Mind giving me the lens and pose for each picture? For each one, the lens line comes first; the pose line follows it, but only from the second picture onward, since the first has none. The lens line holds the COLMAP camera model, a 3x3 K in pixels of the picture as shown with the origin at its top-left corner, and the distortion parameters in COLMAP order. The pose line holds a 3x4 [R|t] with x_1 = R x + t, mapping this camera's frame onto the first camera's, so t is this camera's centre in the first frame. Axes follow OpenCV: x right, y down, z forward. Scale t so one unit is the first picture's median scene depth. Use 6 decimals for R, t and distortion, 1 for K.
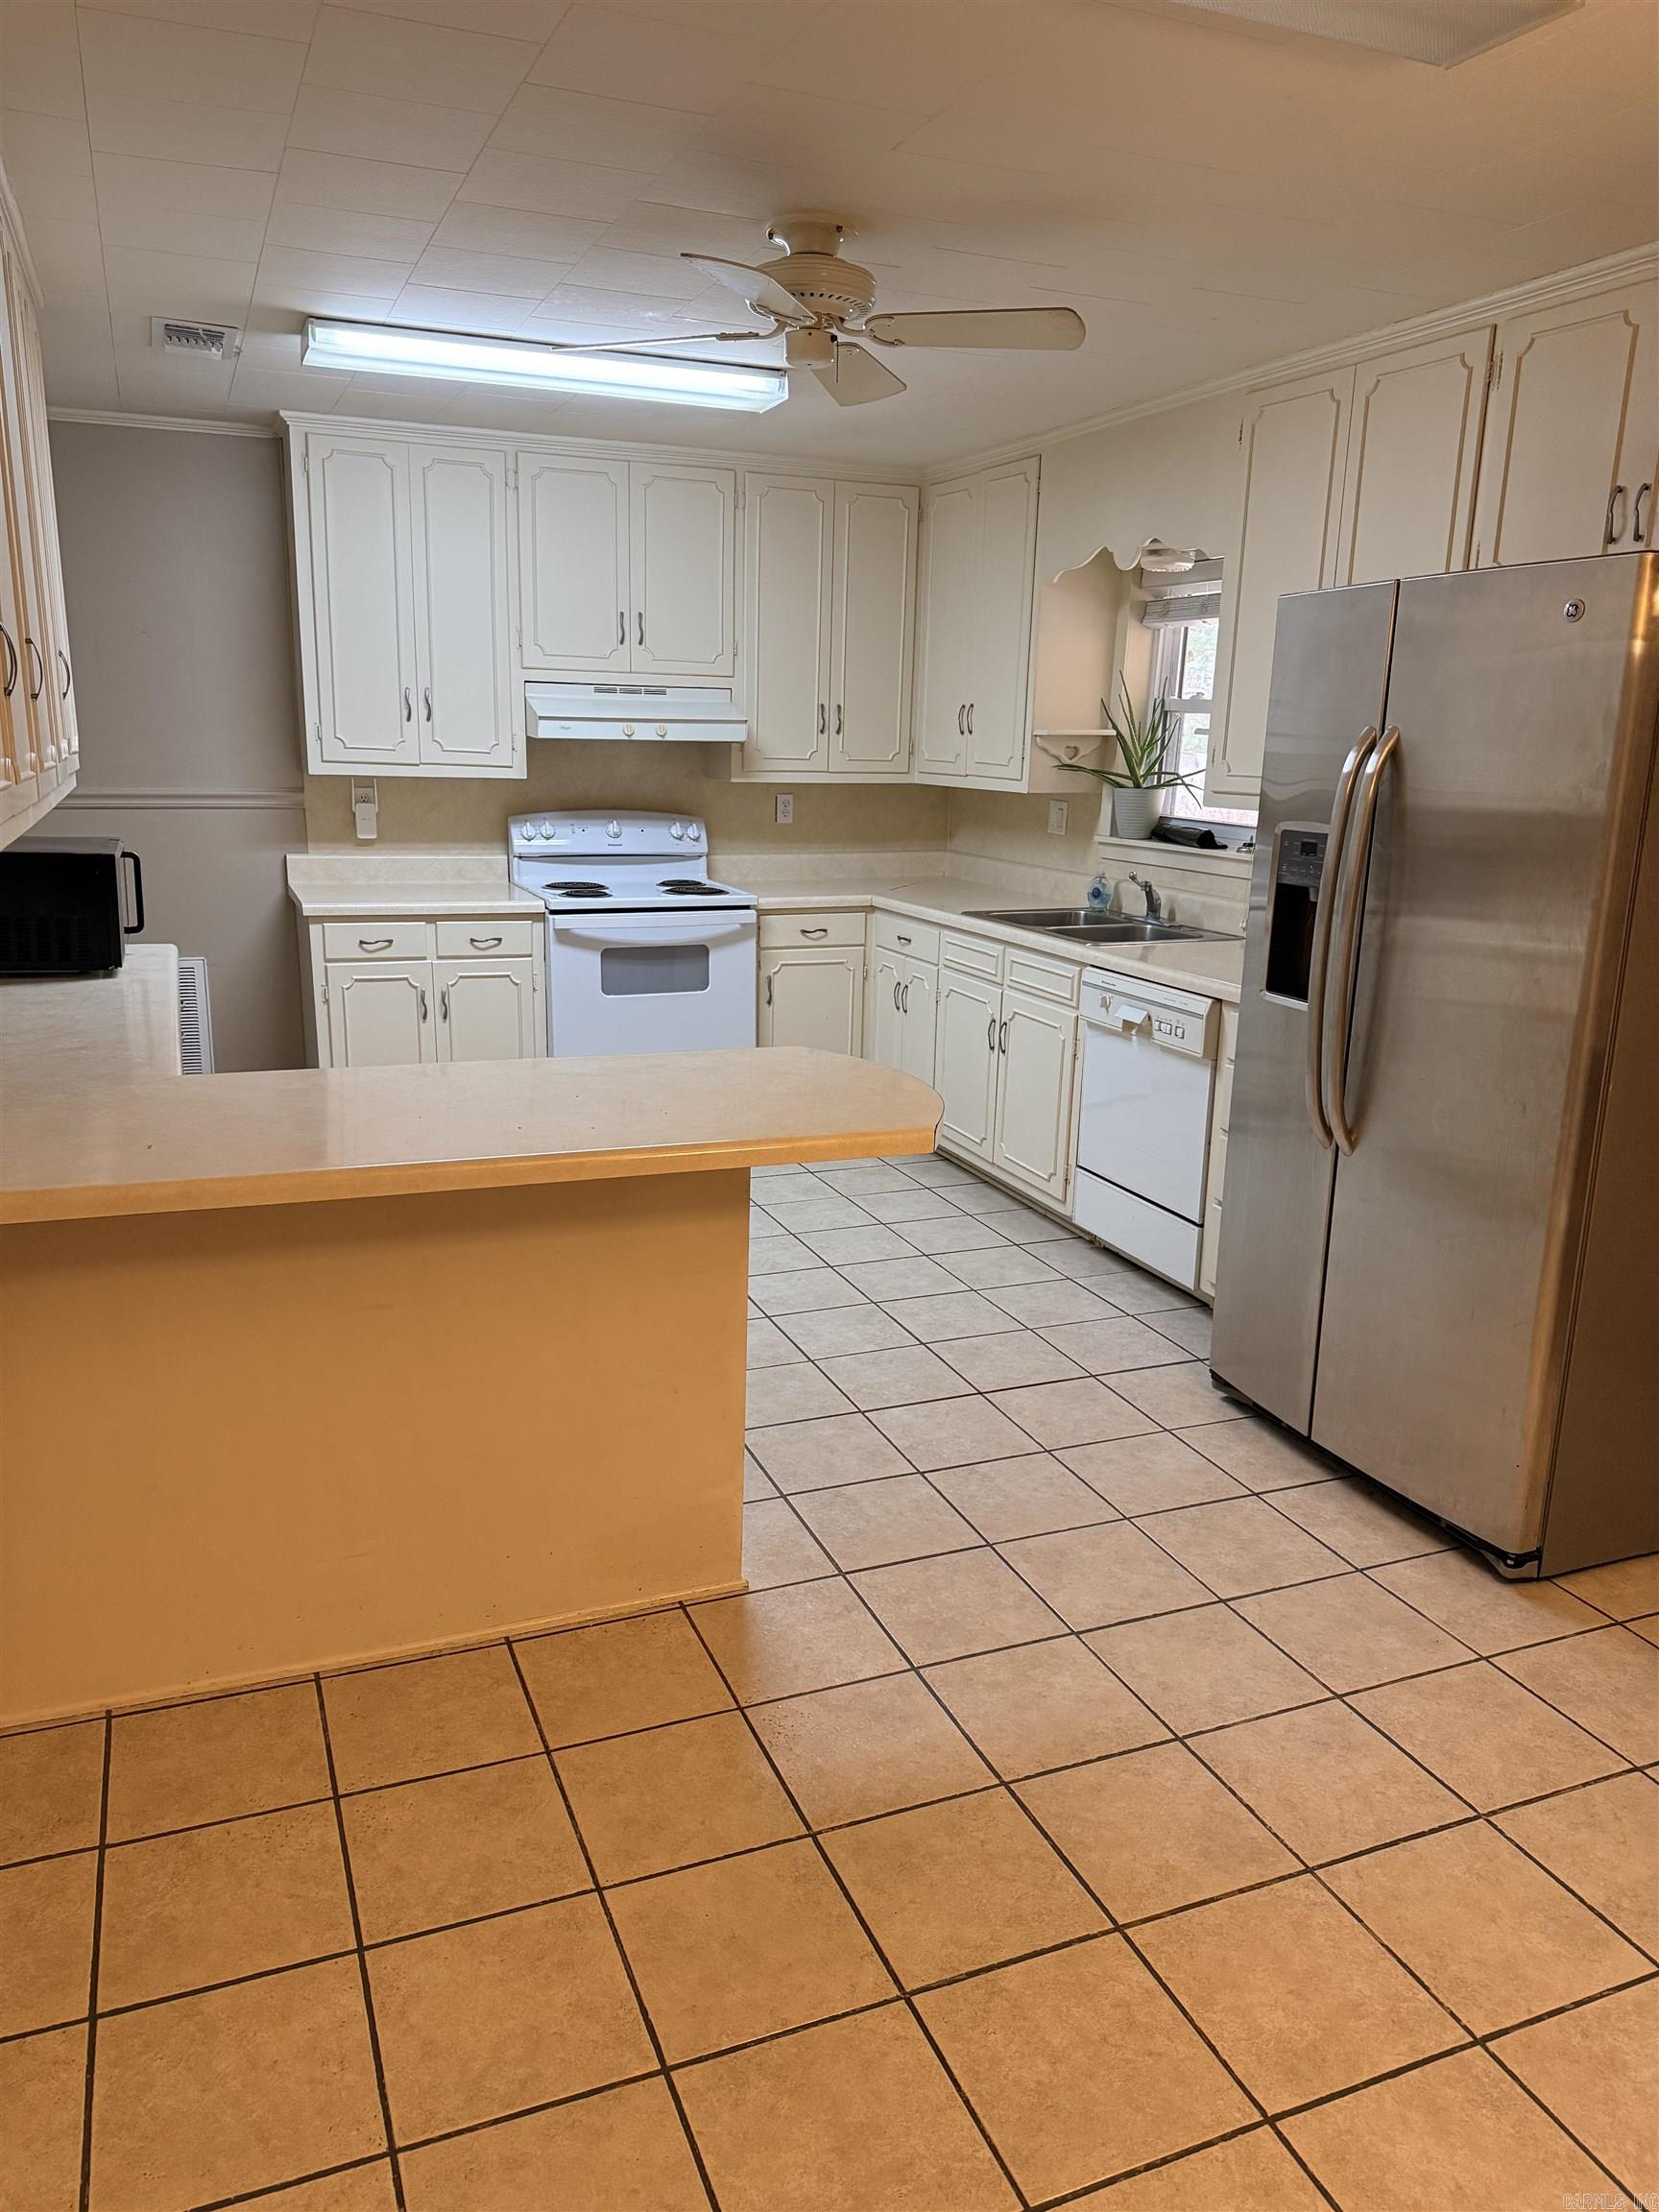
lens RADIAL K [[1547.0, 0, 815.9], [0, 1547.0, 1112.6], [0, 0, 1]] dist [0.041605, -0.001245]
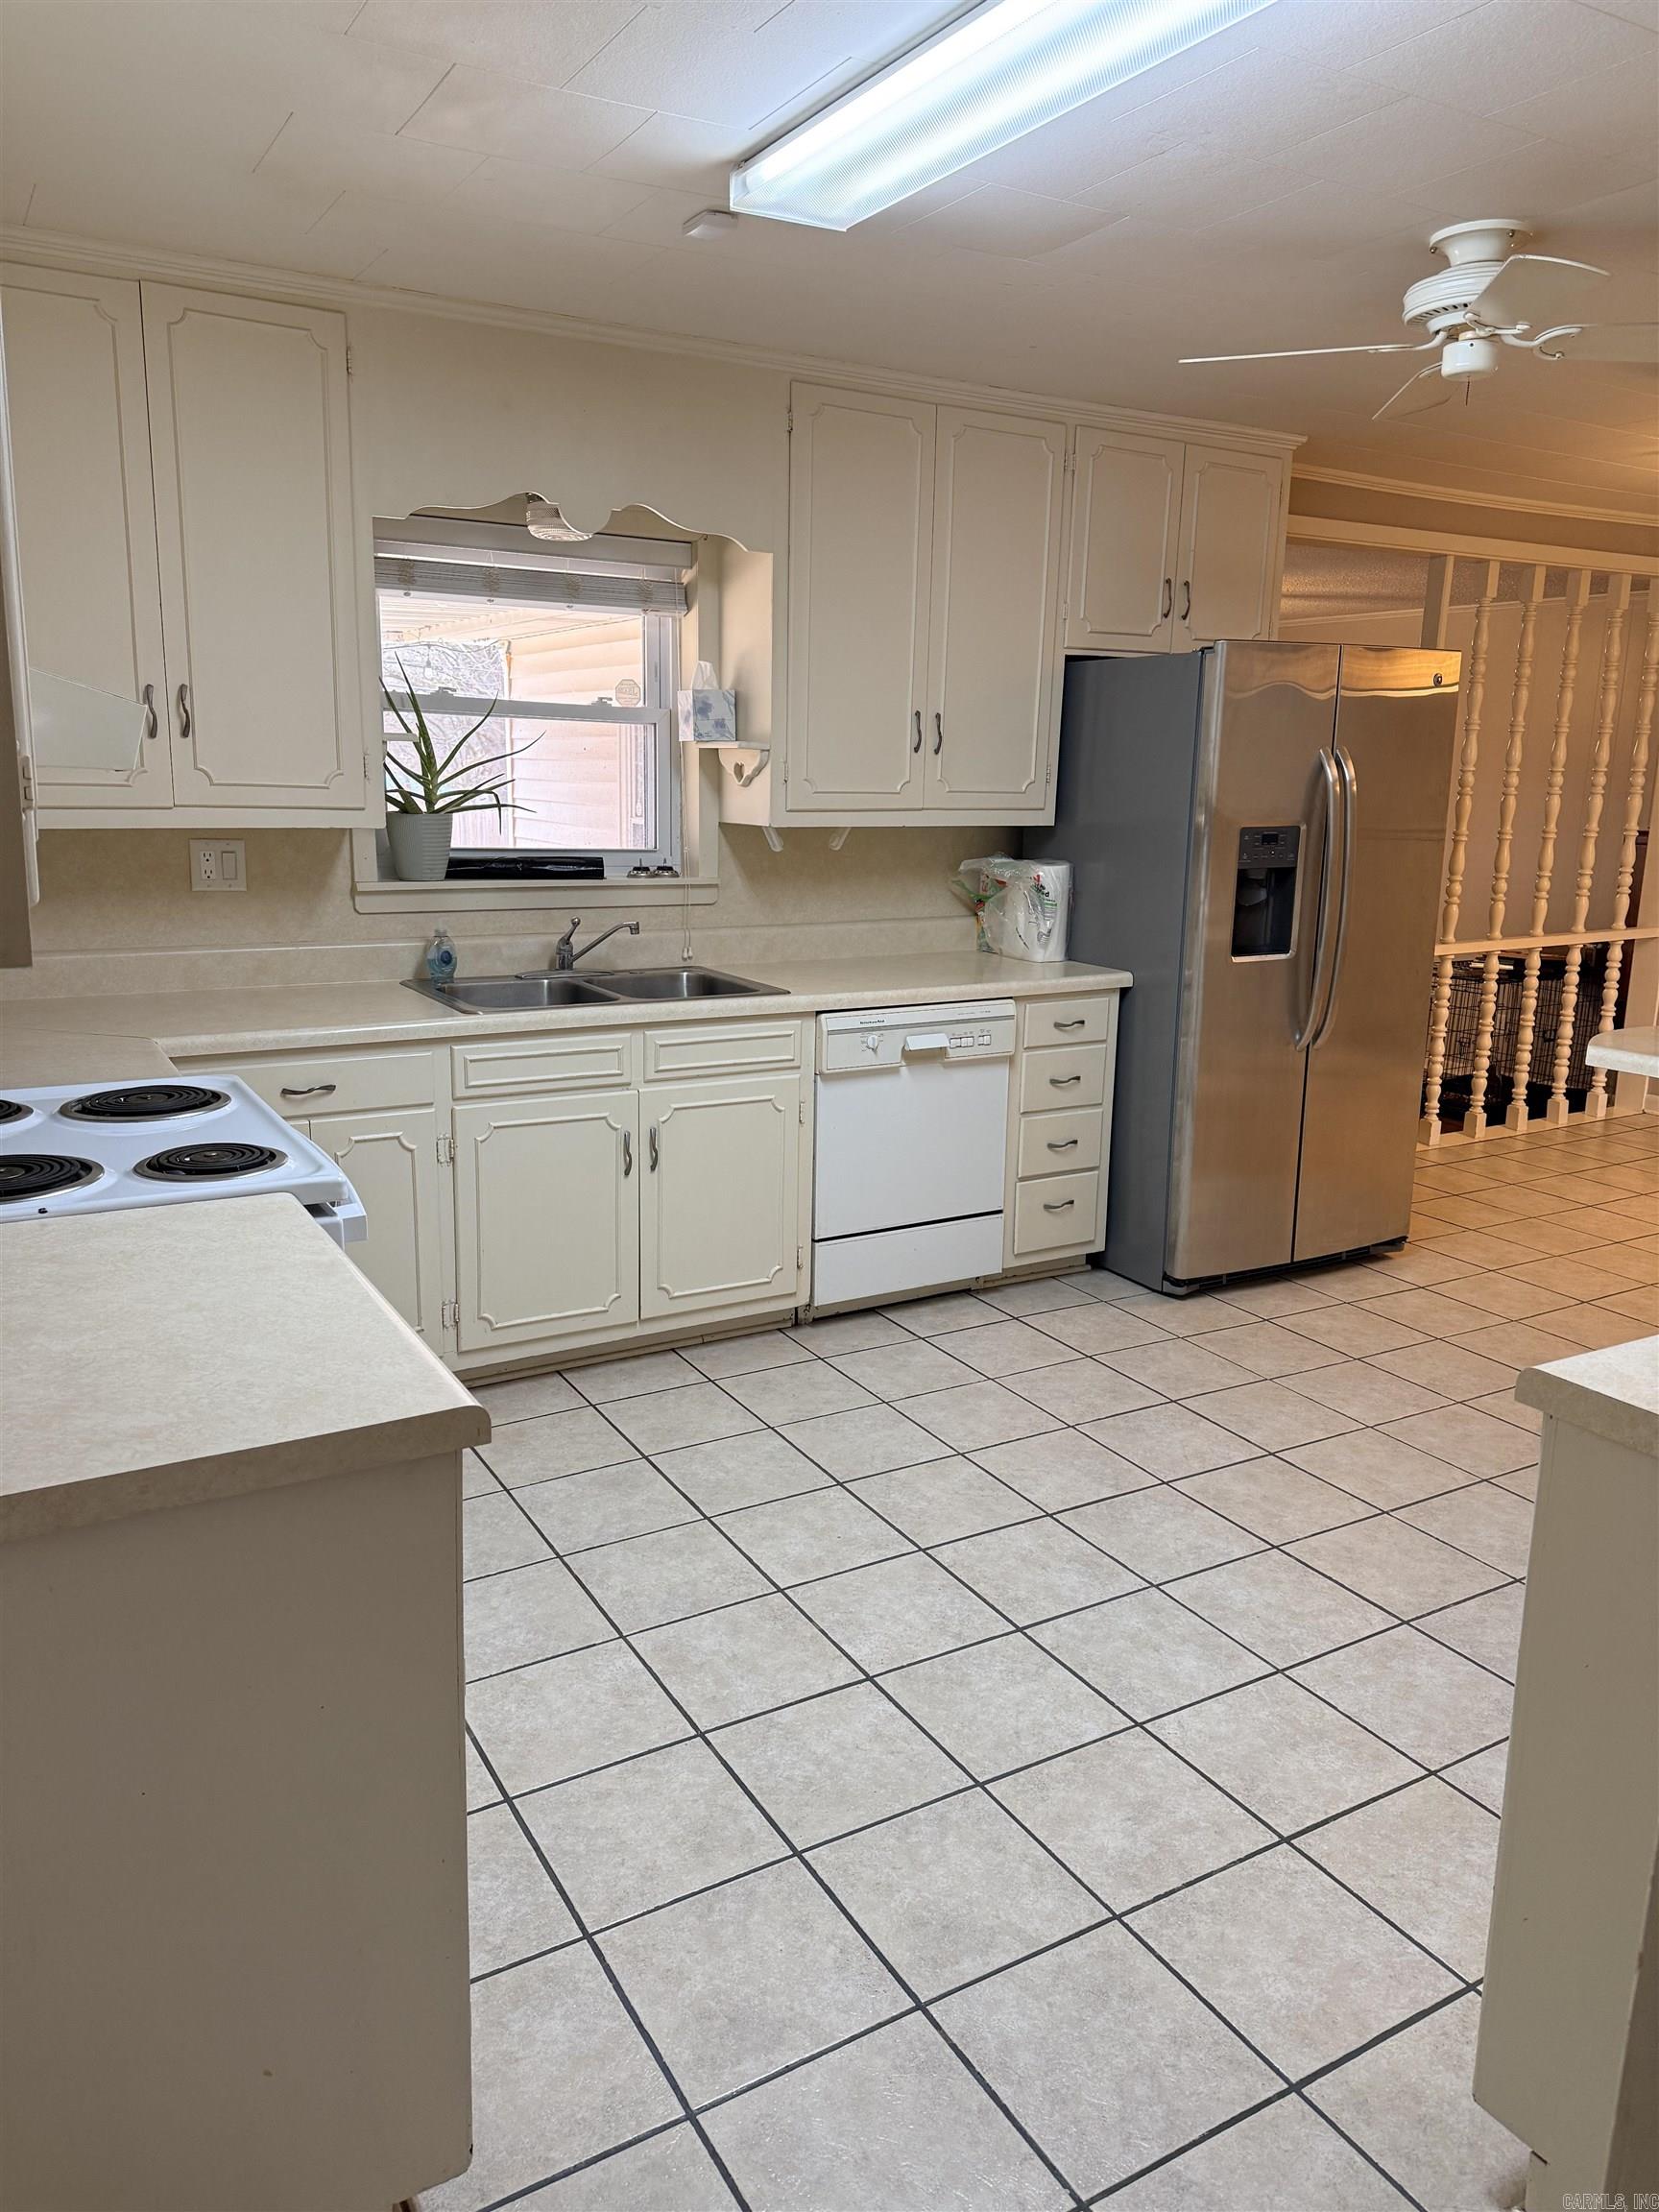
lens RADIAL K [[1547.0, 0, 814.3], [0, 1547.0, 1095.9], [0, 0, 1]] dist [0.041605, -0.001245]
pose [[-0.141529, -0.231347, 0.962522, -0.681661], [0.218086, 0.941134, 0.258274, -0.281166], [-0.965613, 0.246466, -0.082744, 1.109149]]
